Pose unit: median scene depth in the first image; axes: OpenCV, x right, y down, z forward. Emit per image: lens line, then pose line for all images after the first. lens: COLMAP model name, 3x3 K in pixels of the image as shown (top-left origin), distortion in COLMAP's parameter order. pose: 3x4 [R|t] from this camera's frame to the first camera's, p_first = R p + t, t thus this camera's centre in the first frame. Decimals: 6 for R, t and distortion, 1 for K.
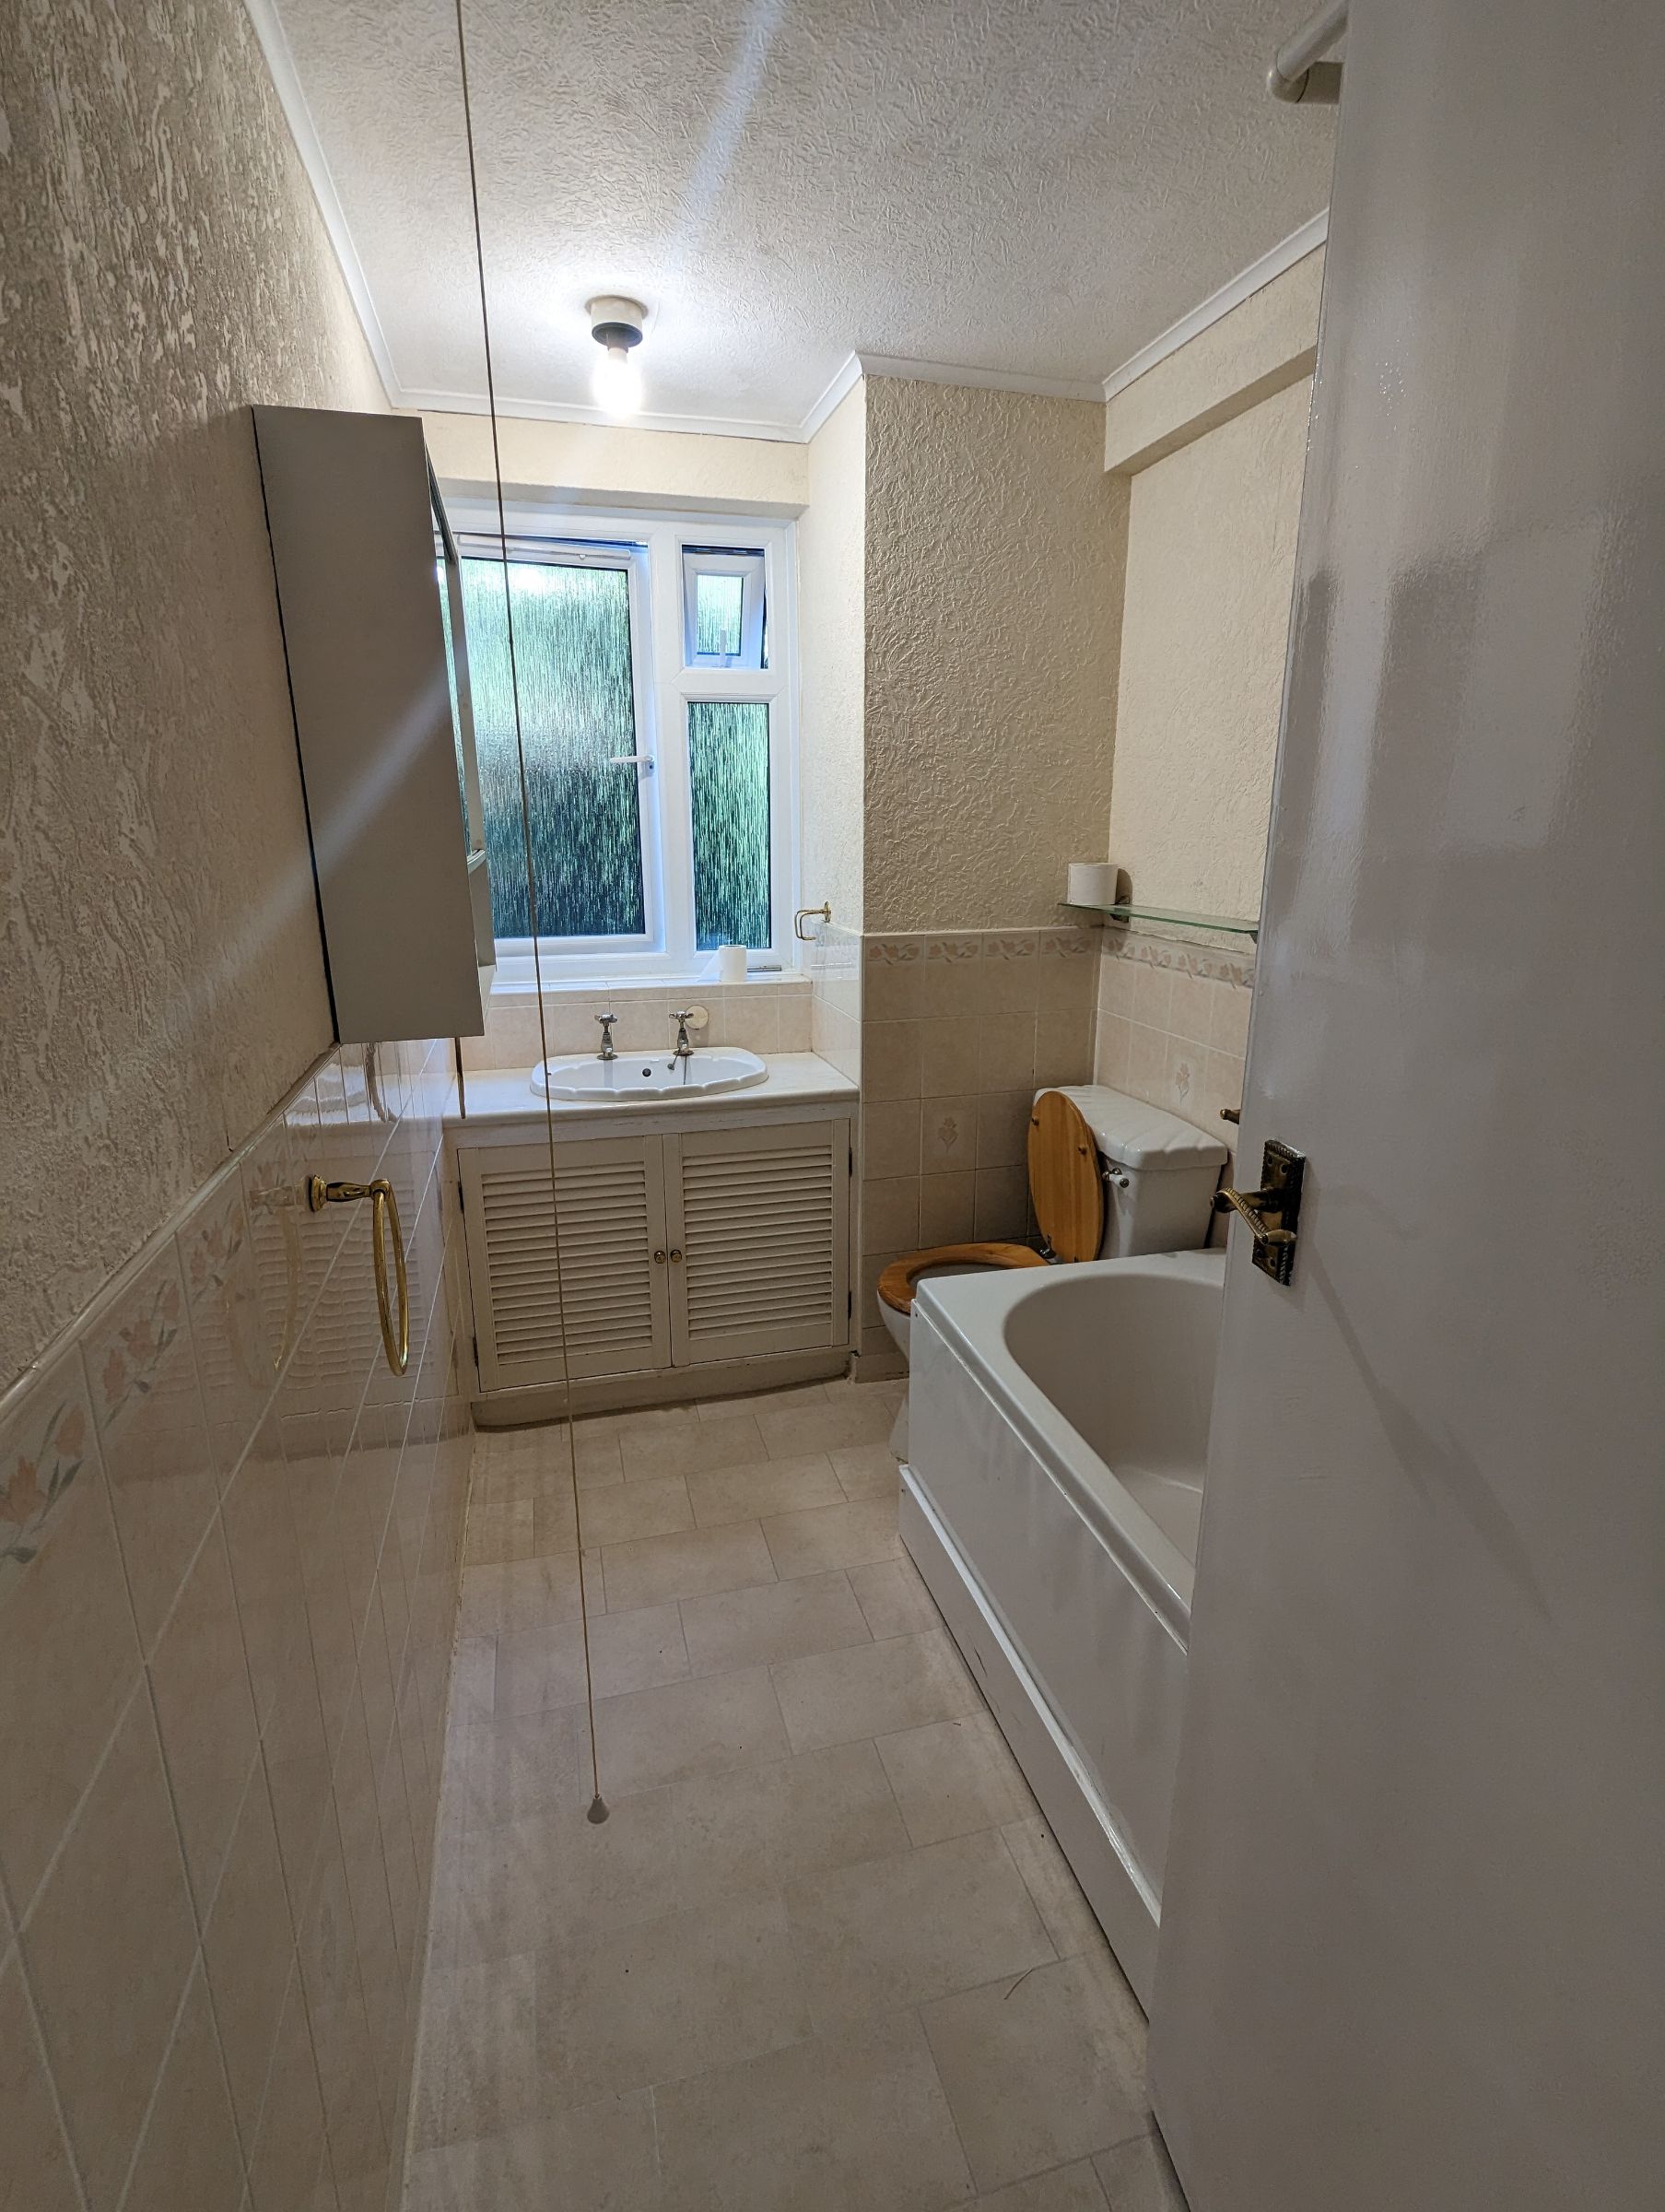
lens RADIAL K [[1046.5, 0, 832.5], [0, 1046.5, 1106.0], [0, 0, 1]] dist [-0.003510, -0.000135]
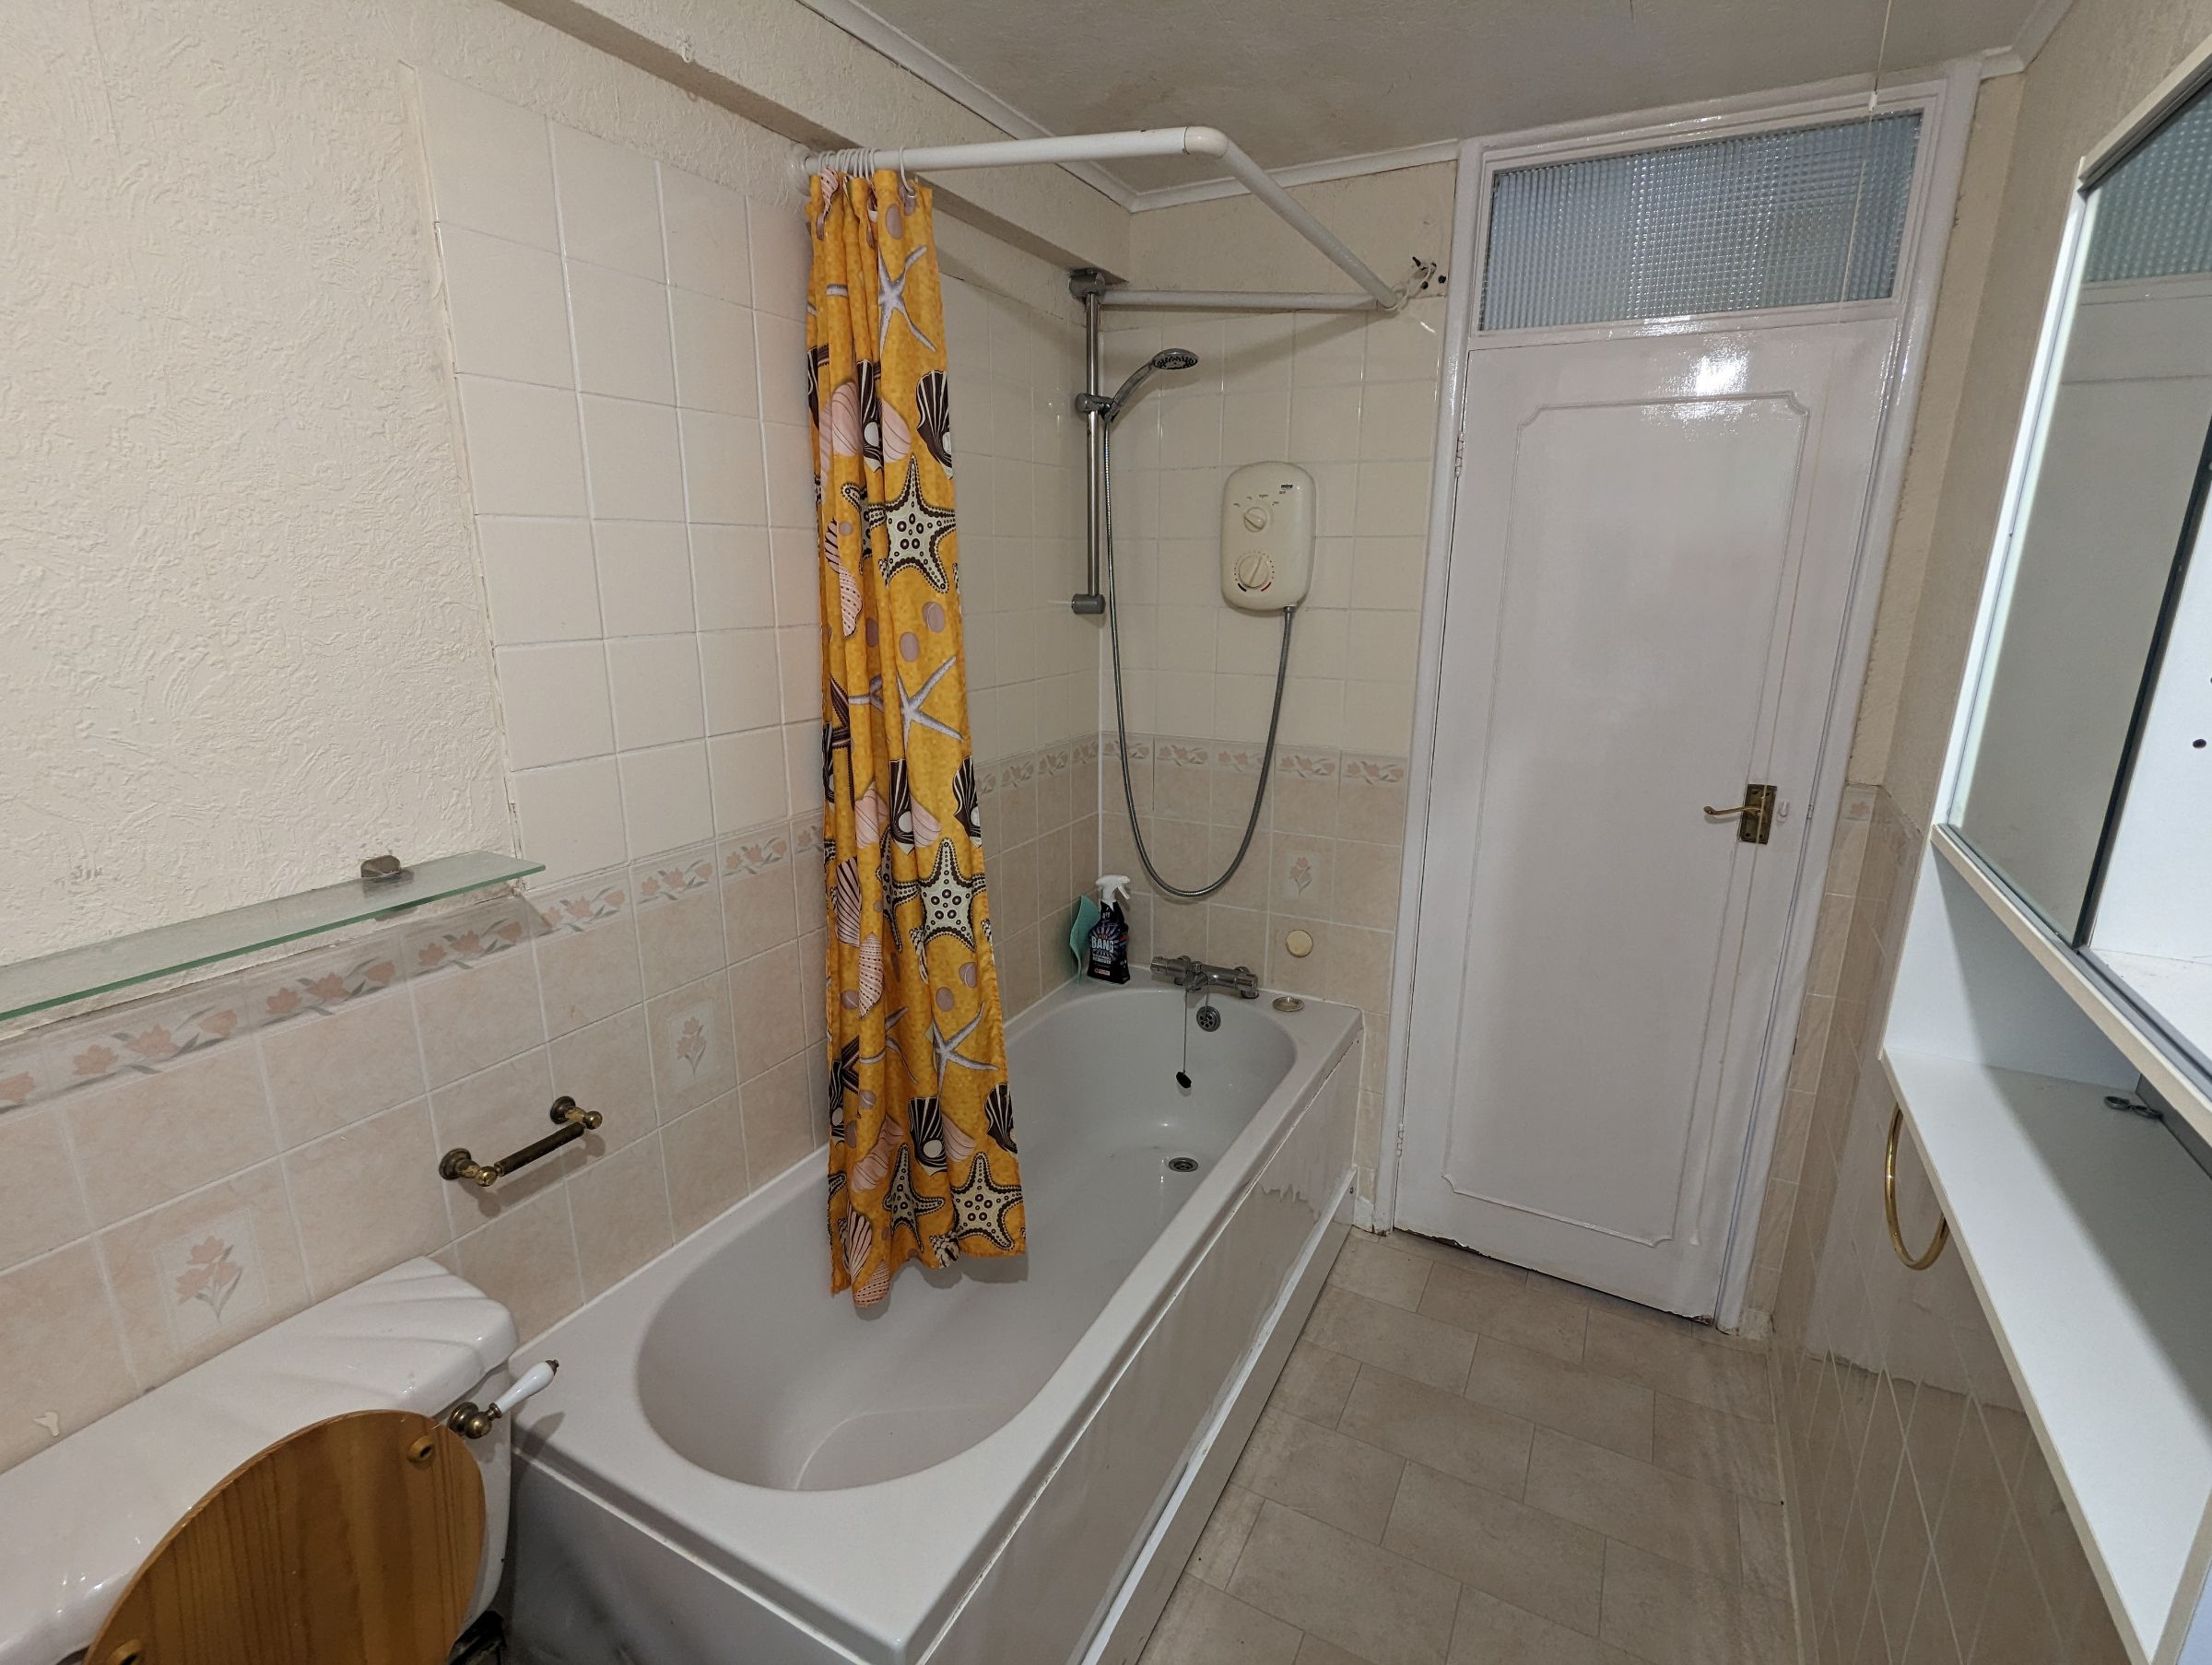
lens RADIAL K [[1046.5, 0, 1106.0], [0, 1046.5, 832.5], [0, 0, 1]] dist [-0.003510, -0.000135]
pose [[-0.730583, -0.188701, 0.656232, -0.292309], [0.166163, 0.883034, 0.438908, -0.463853], [-0.662298, 0.429701, -0.613774, 1.329384]]
